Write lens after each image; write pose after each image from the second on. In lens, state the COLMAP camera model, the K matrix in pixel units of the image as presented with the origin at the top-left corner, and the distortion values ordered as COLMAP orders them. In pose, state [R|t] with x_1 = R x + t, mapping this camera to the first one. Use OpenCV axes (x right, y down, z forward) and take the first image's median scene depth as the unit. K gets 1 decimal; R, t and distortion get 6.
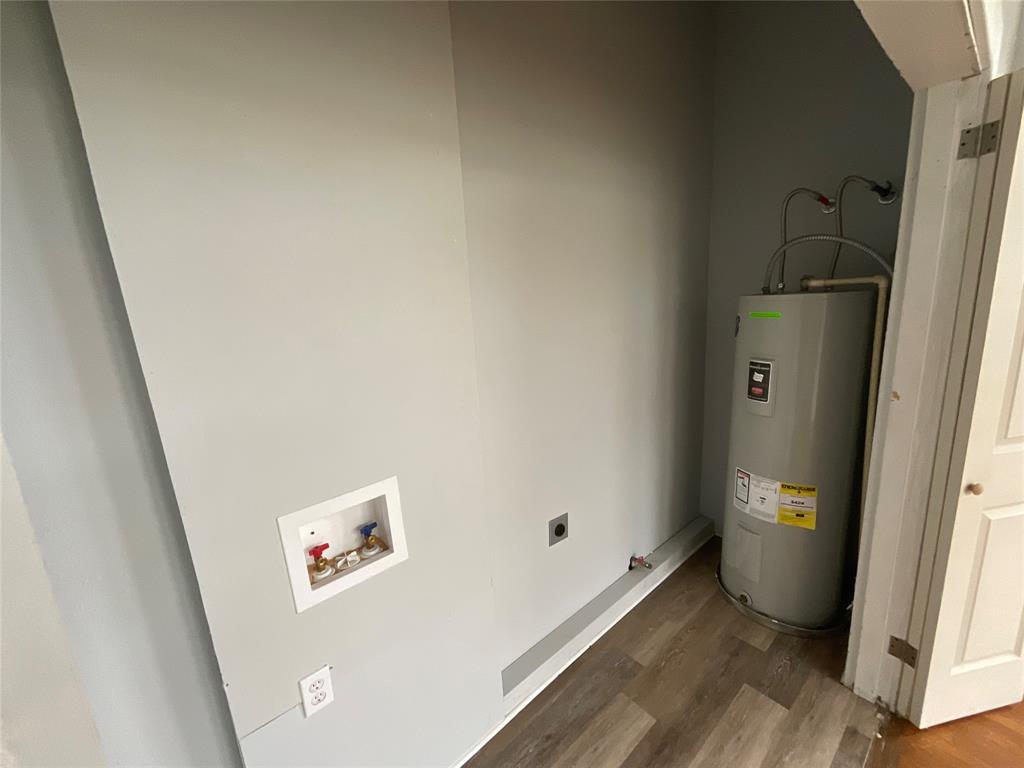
lens RADIAL K [[412.7, 0, 507.3], [0, 412.7, 382.5], [0, 0, 1]] dist [-0.005879, -0.000780]
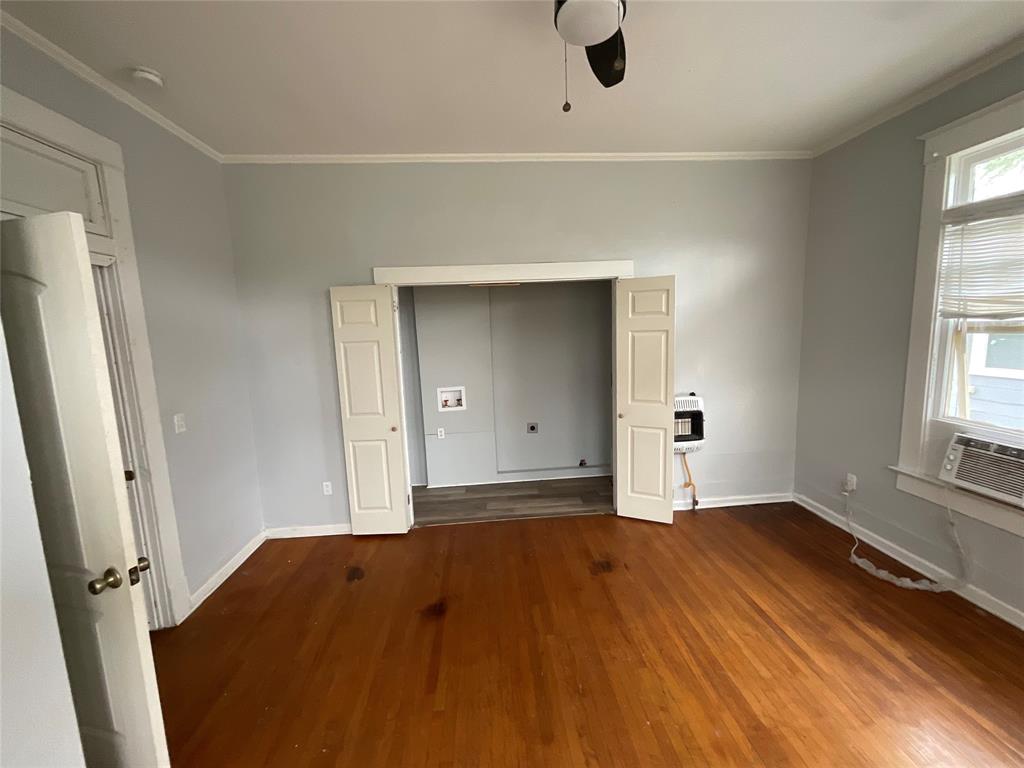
lens RADIAL K [[412.7, 0, 512.3], [0, 412.7, 383.9], [0, 0, 1]] dist [-0.005879, -0.000780]
pose [[0.799492, 0.100970, -0.592129, 1.554331], [-0.127209, 0.991872, -0.002623, 0.101682], [0.587052, 0.077422, 0.805839, -1.216640]]
